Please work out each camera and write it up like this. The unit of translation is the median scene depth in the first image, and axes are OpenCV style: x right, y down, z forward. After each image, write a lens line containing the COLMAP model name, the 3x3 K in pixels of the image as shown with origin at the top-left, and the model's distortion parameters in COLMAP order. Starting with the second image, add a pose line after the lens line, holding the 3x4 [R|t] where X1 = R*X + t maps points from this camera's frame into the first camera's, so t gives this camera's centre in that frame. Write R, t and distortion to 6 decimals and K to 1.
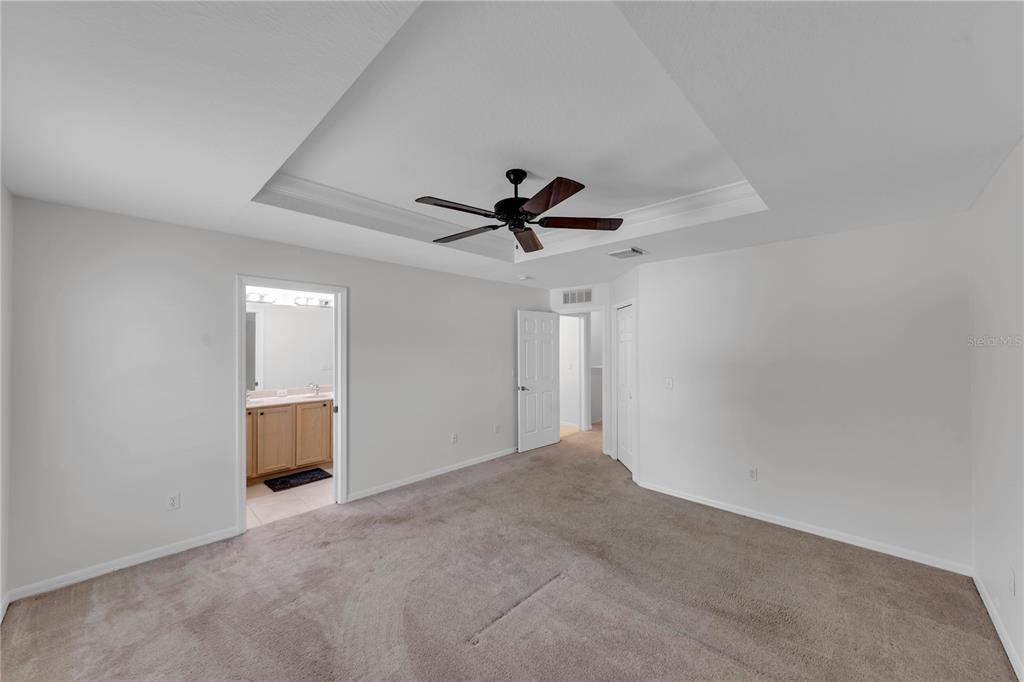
lens RADIAL K [[379.2, 0, 512.0], [0, 379.2, 341.0], [0, 0, 1]] dist [-0.001215, -0.000254]
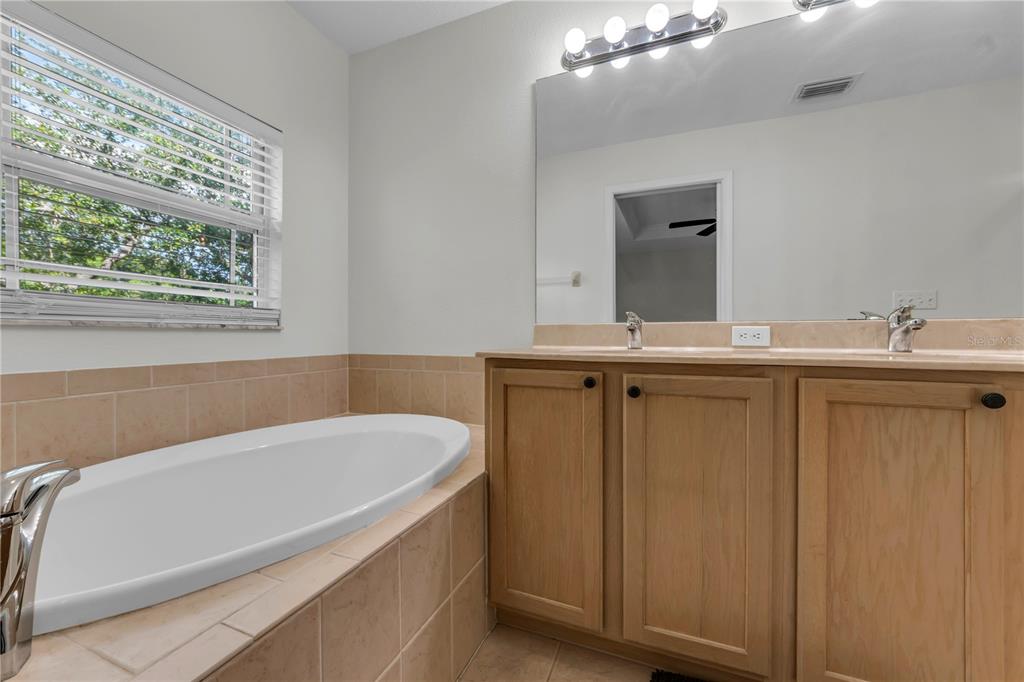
lens RADIAL K [[379.2, 0, 512.0], [0, 379.2, 341.0], [0, 0, 1]] dist [-0.001215, -0.000254]
pose [[0.360001, 0.006047, -0.932932, -0.467438], [0.010772, 0.999885, 0.010638, 0.157142], [0.932890, -0.013879, 0.359894, 0.842934]]
